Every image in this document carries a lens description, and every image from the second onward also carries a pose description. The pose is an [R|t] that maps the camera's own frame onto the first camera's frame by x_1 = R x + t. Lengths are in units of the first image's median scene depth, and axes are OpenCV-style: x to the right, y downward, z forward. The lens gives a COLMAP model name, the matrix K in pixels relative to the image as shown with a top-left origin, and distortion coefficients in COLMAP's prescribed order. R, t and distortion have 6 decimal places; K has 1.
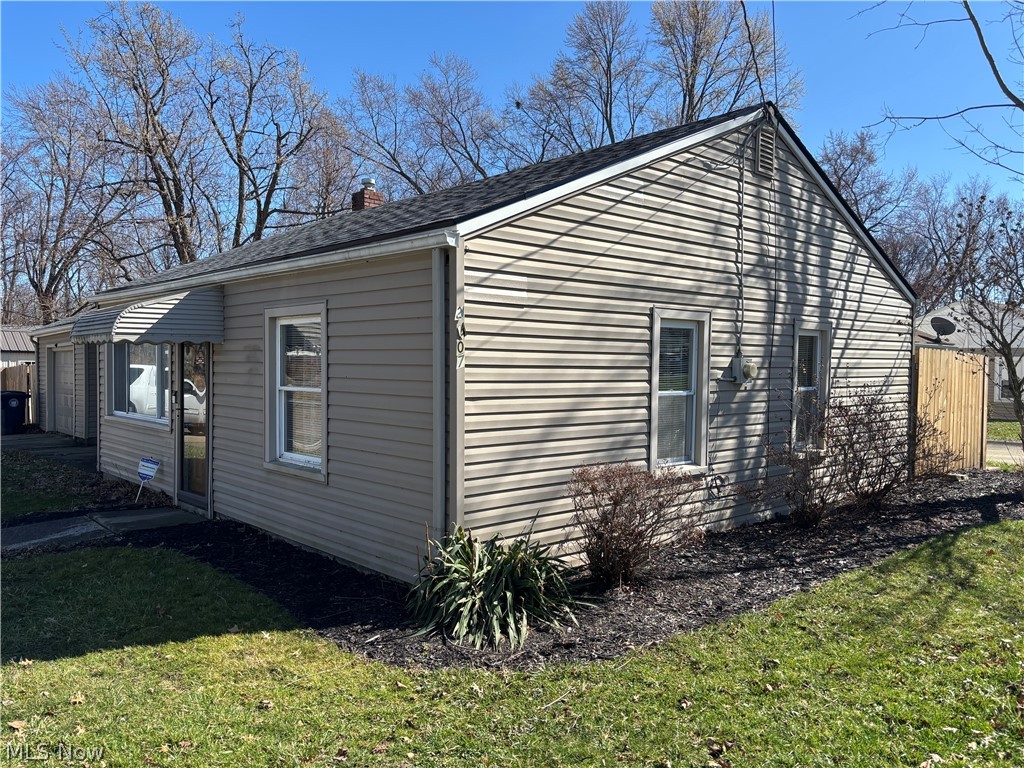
lens RADIAL K [[770.2, 0, 511.9], [0, 770.2, 384.4], [0, 0, 1]] dist [0.009063, -0.000491]
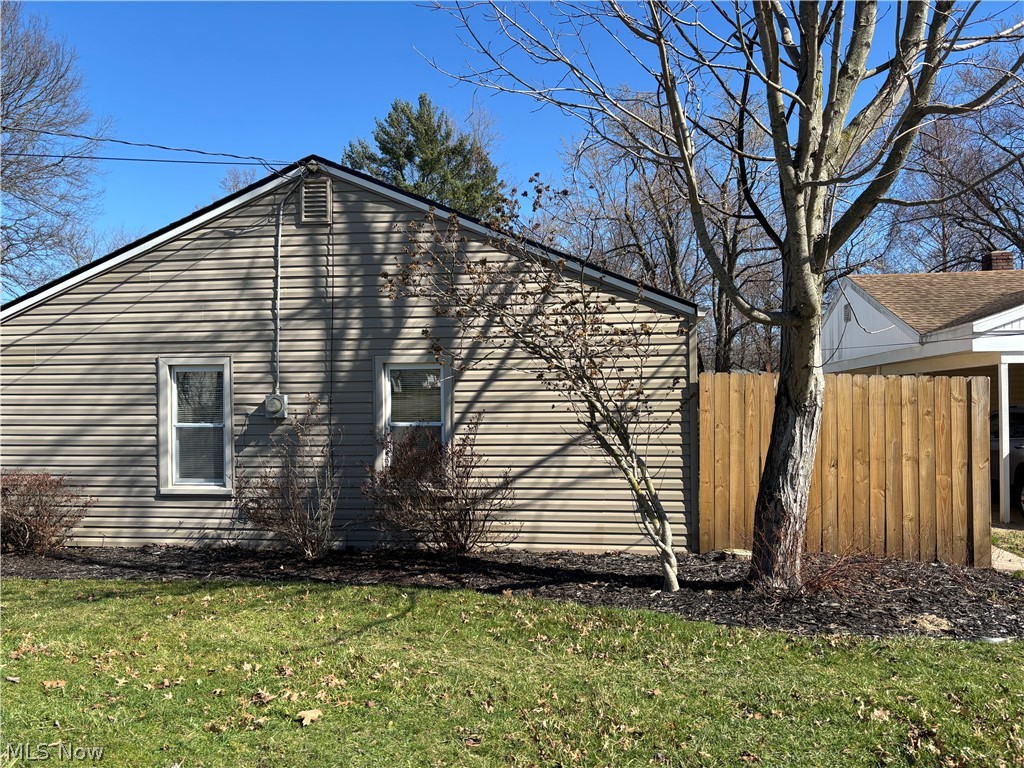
lens RADIAL K [[770.2, 0, 512.3], [0, 770.2, 387.0], [0, 0, 1]] dist [0.009063, -0.000491]
pose [[0.651414, -0.023202, -0.758368, 1.374231], [-0.010943, 0.999141, -0.039968, -0.005002], [0.758644, 0.034335, 0.650600, 0.544406]]
